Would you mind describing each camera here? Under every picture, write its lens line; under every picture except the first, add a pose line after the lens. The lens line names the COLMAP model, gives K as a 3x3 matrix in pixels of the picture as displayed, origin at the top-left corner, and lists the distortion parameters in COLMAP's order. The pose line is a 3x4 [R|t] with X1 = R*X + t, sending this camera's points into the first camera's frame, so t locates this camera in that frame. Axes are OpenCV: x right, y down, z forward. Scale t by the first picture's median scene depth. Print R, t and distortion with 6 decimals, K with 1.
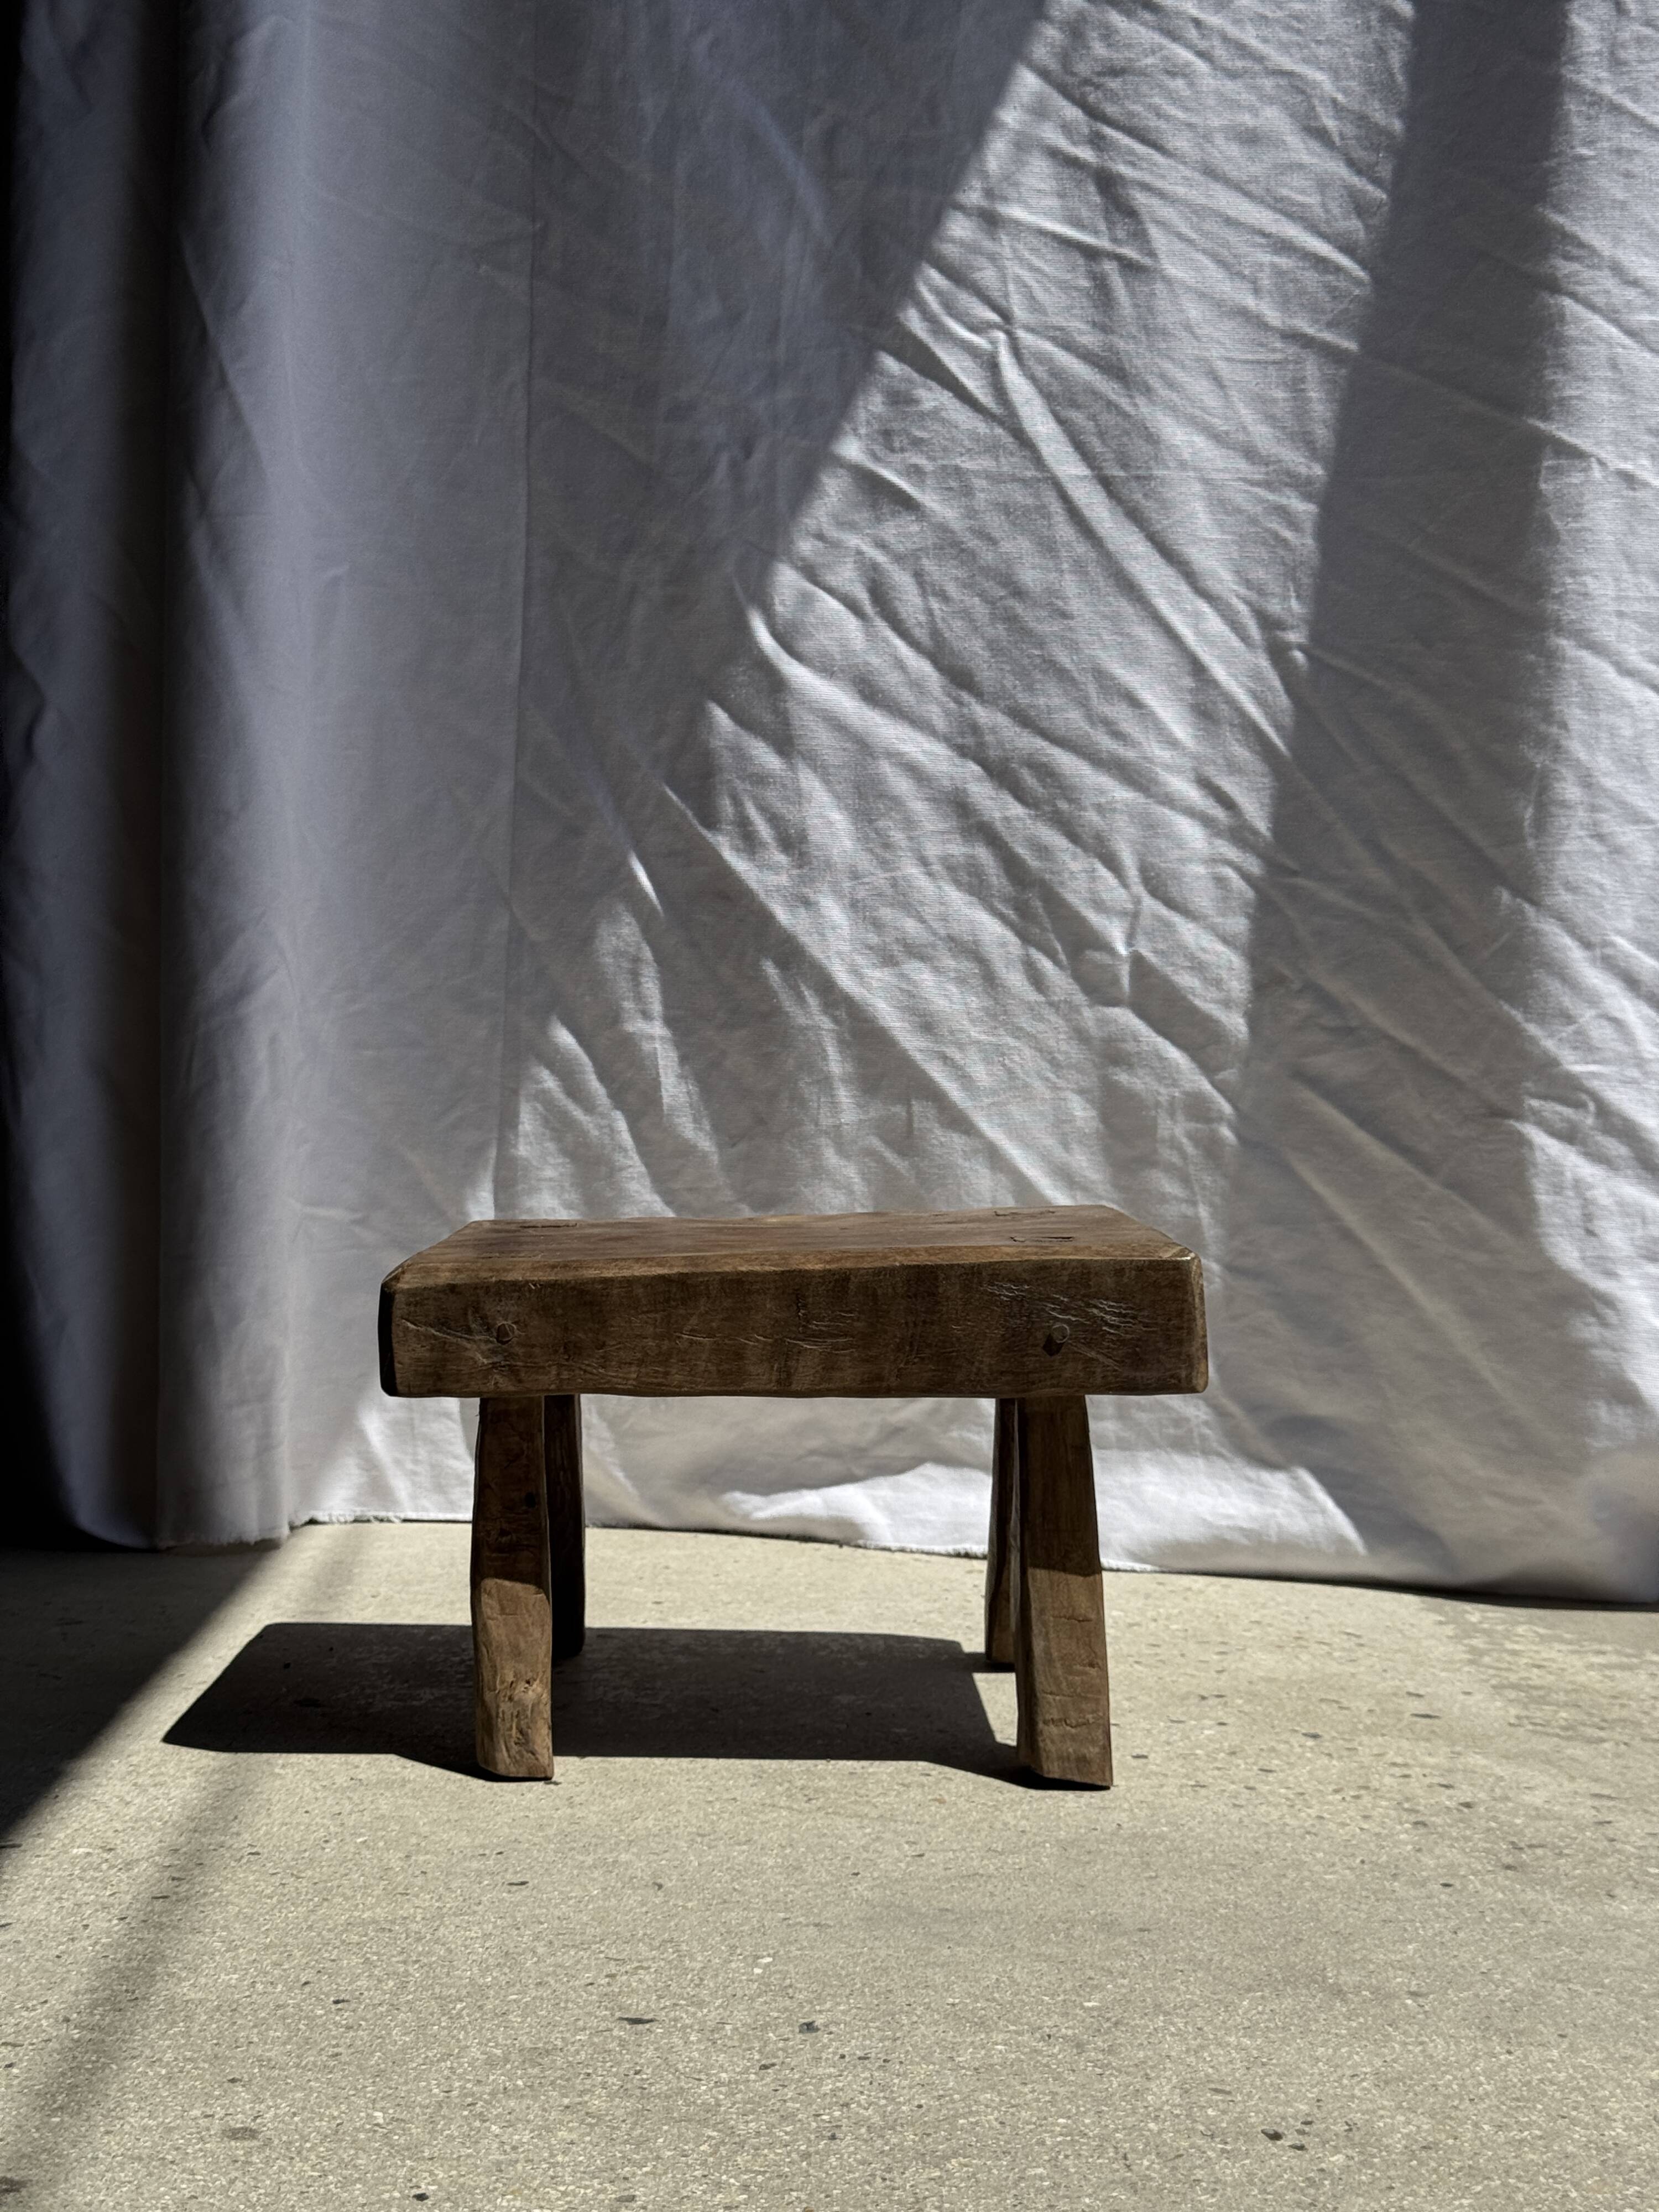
lens RADIAL K [[2940.4, 0, 787.3], [0, 2940.4, 1145.9], [0, 0, 1]] dist [0.156725, -0.272886]
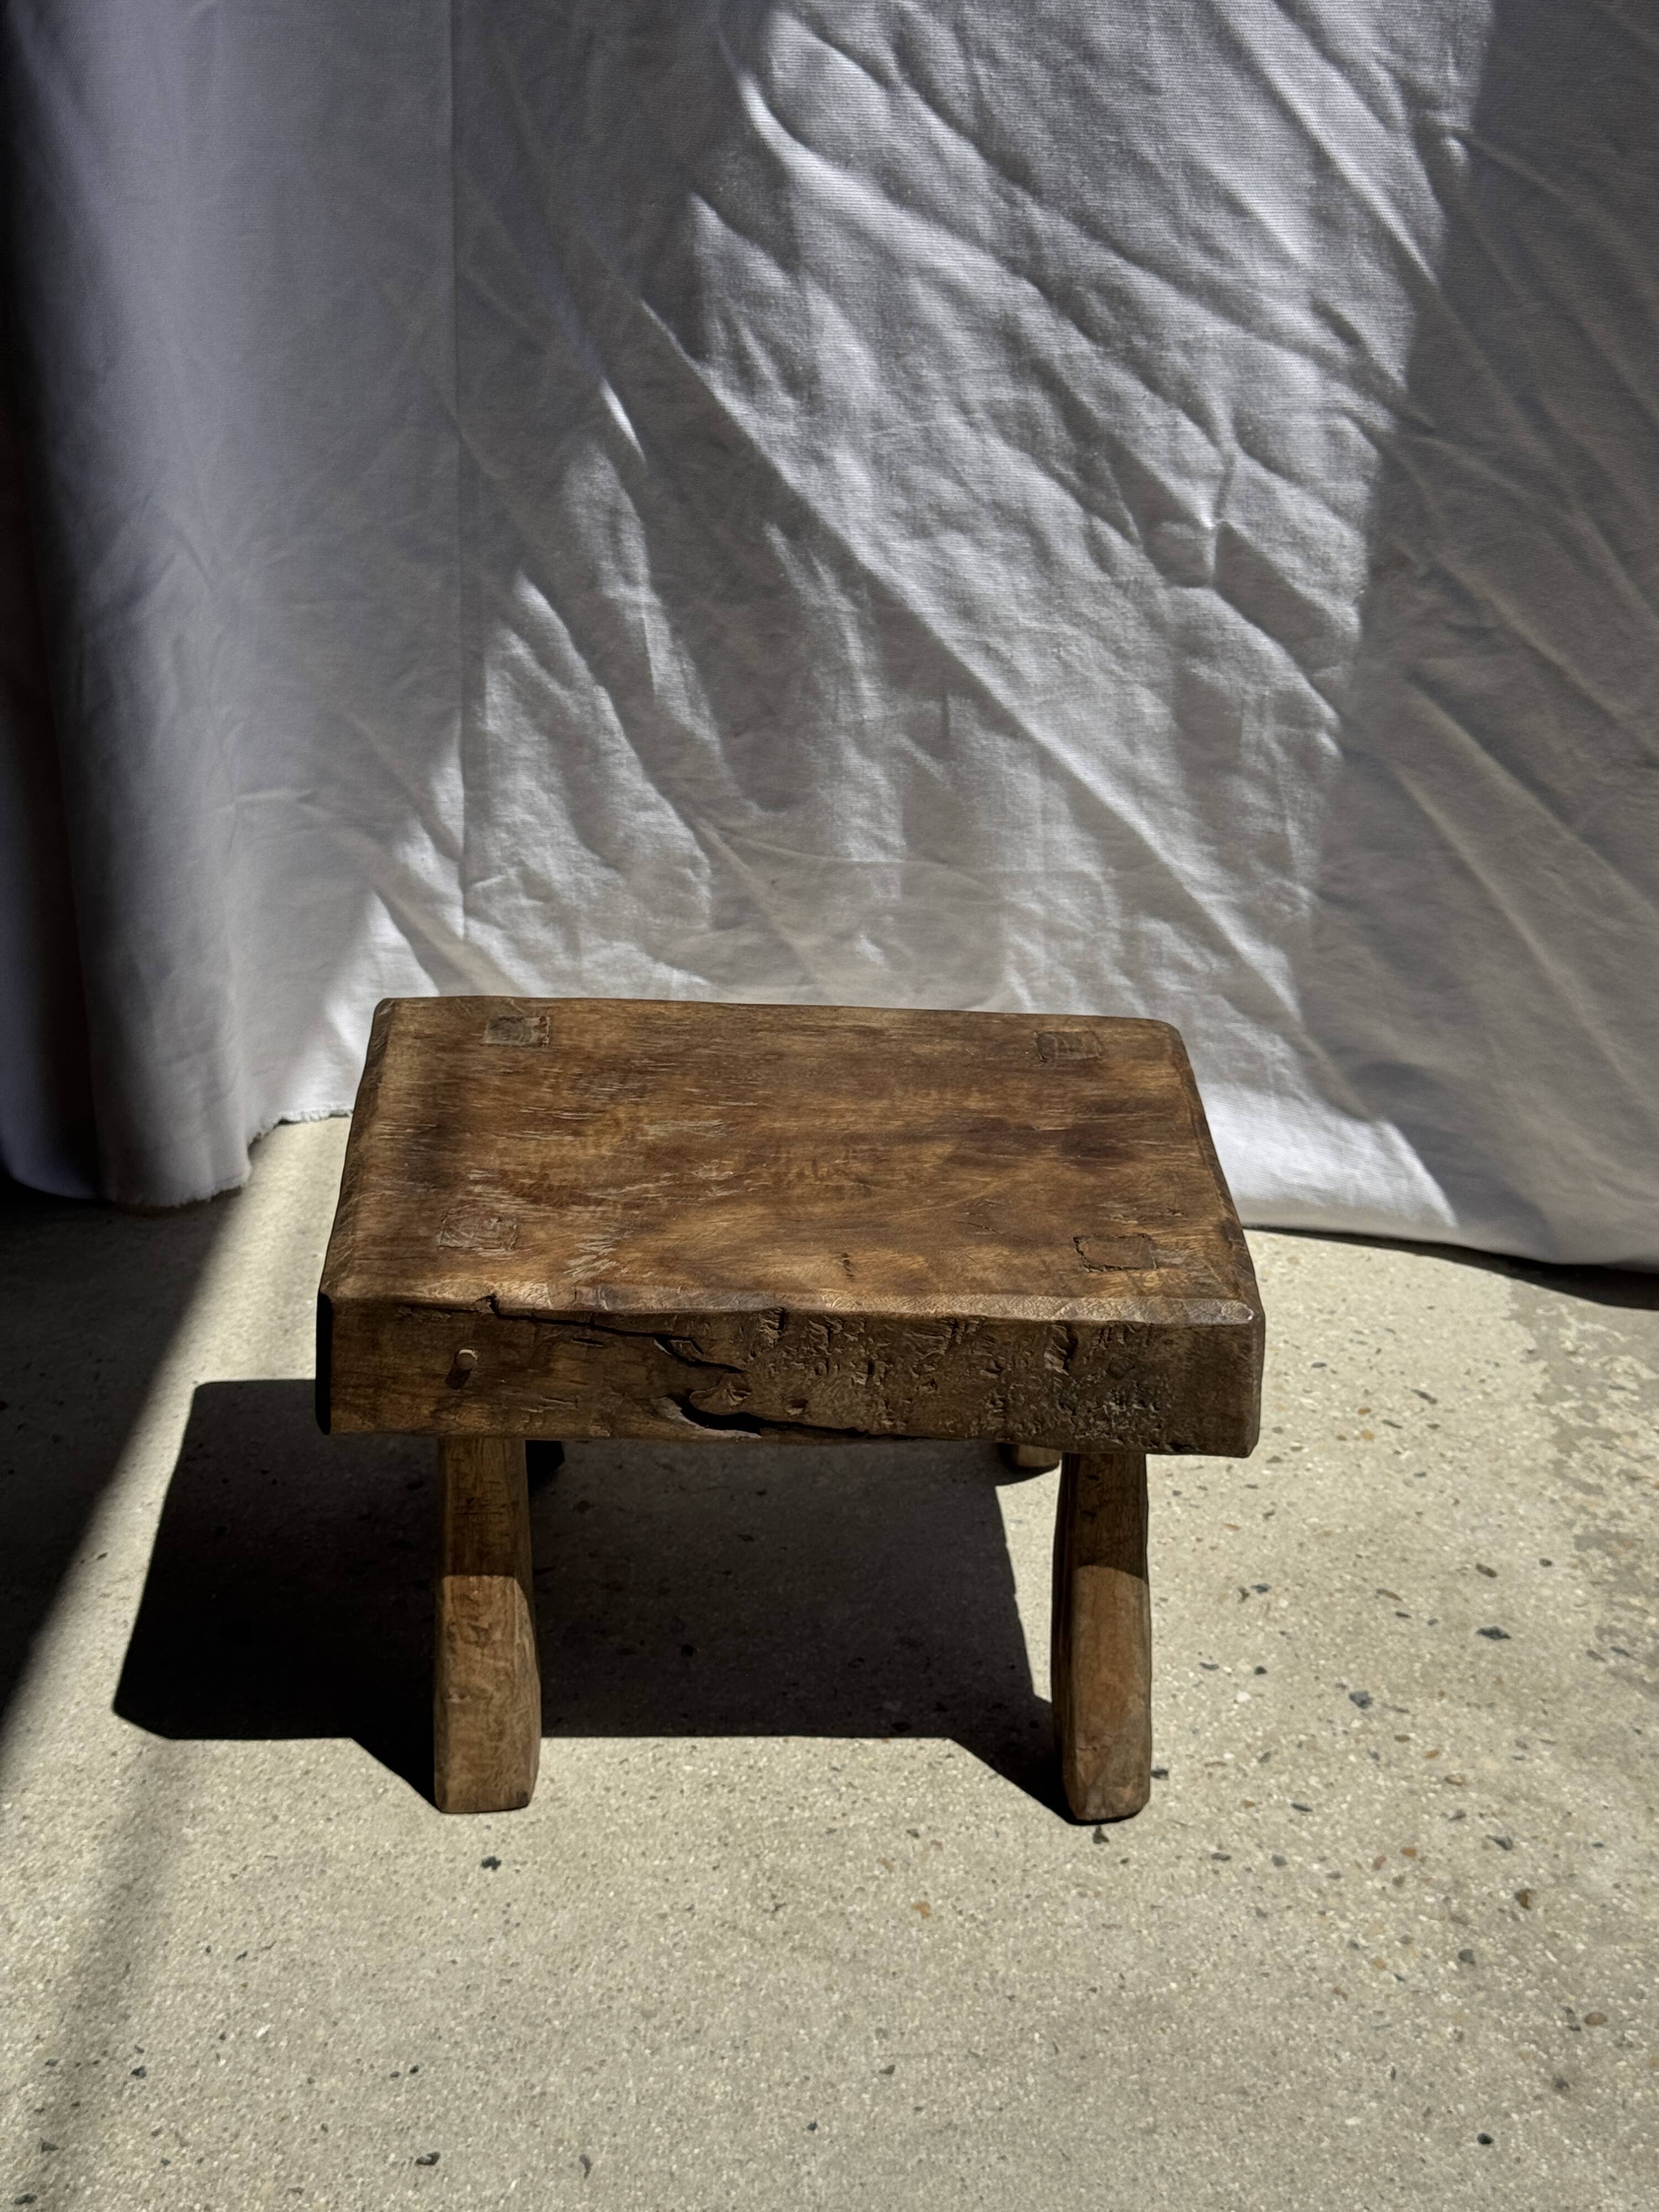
lens RADIAL K [[2983.3, 0, 804.6], [0, 2983.3, 1083.8], [0, 0, 1]] dist [0.194269, -0.404496]
pose [[0.999343, 0.000306, -0.036245, 0.032818], [0.013265, 0.927498, 0.373593, -0.233678], [0.033731, -0.373829, 0.926884, 0.171288]]
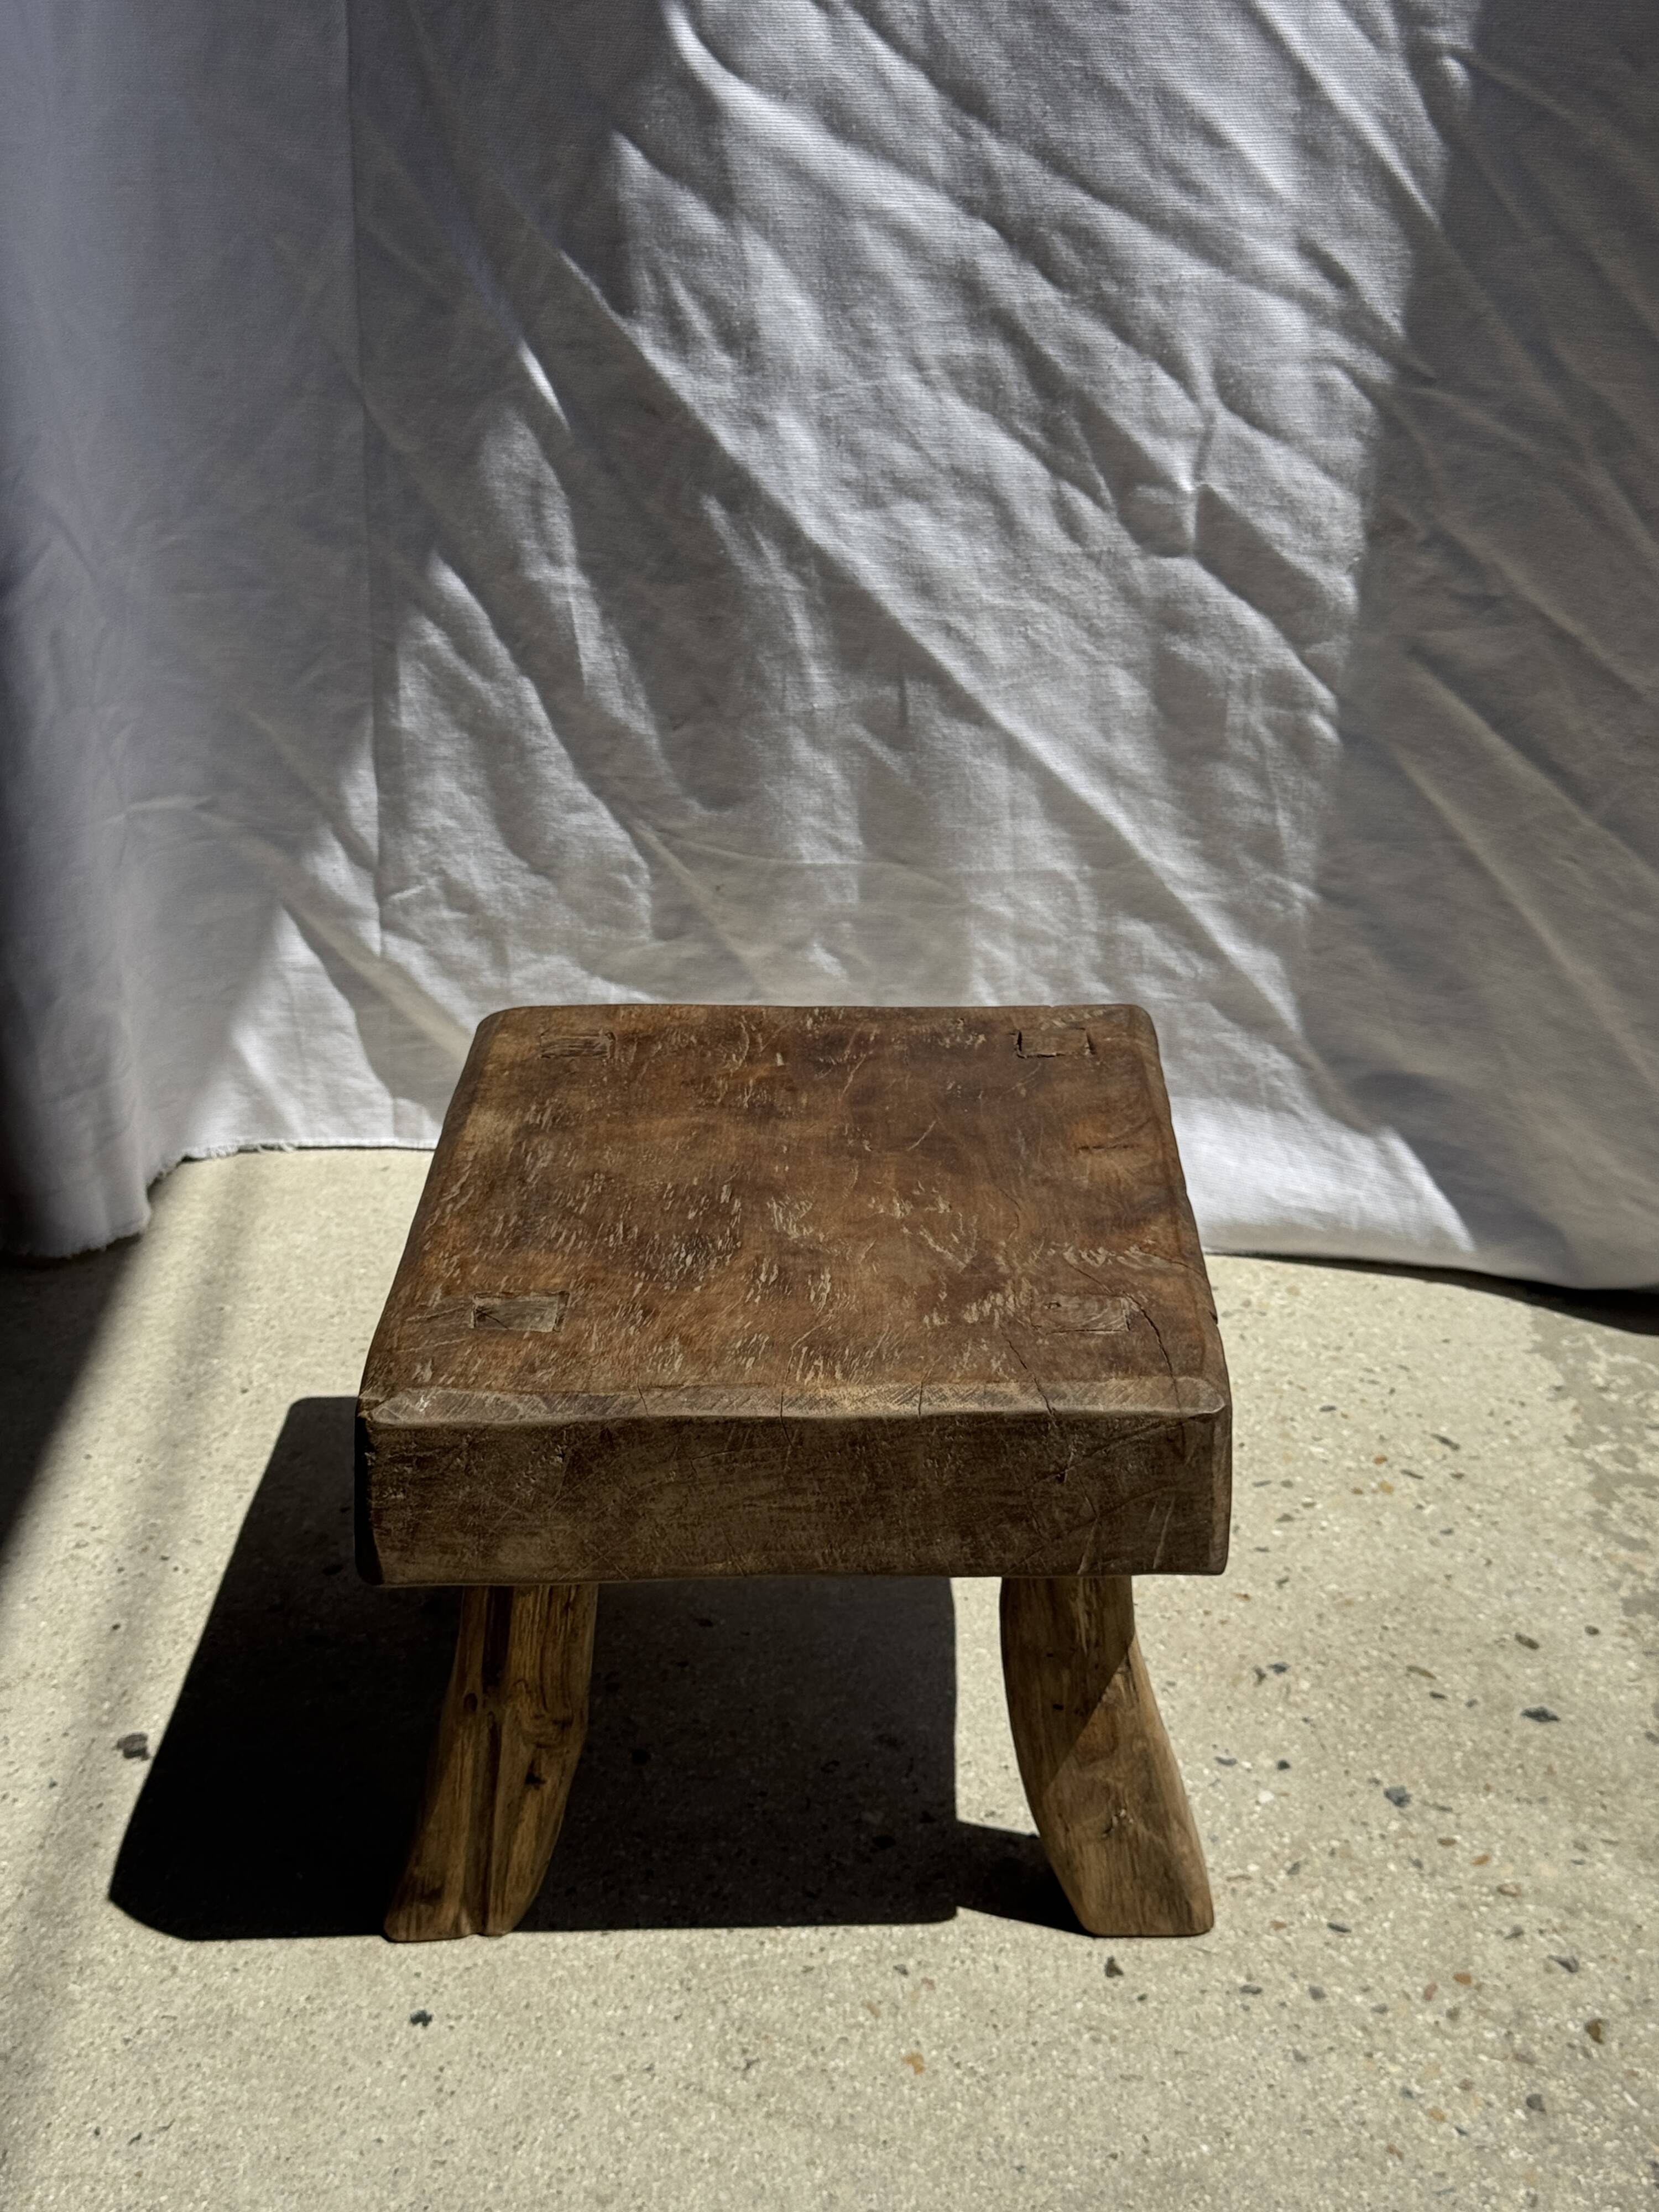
lens RADIAL K [[2999.1, 0, 794.7], [0, 2999.1, 1070.8], [0, 0, 1]] dist [0.199869, -0.470159]
pose [[0.999625, -0.019185, -0.019528, 0.027200], [0.025071, 0.928027, 0.371669, -0.214622], [0.010993, -0.372019, 0.928160, 0.239787]]
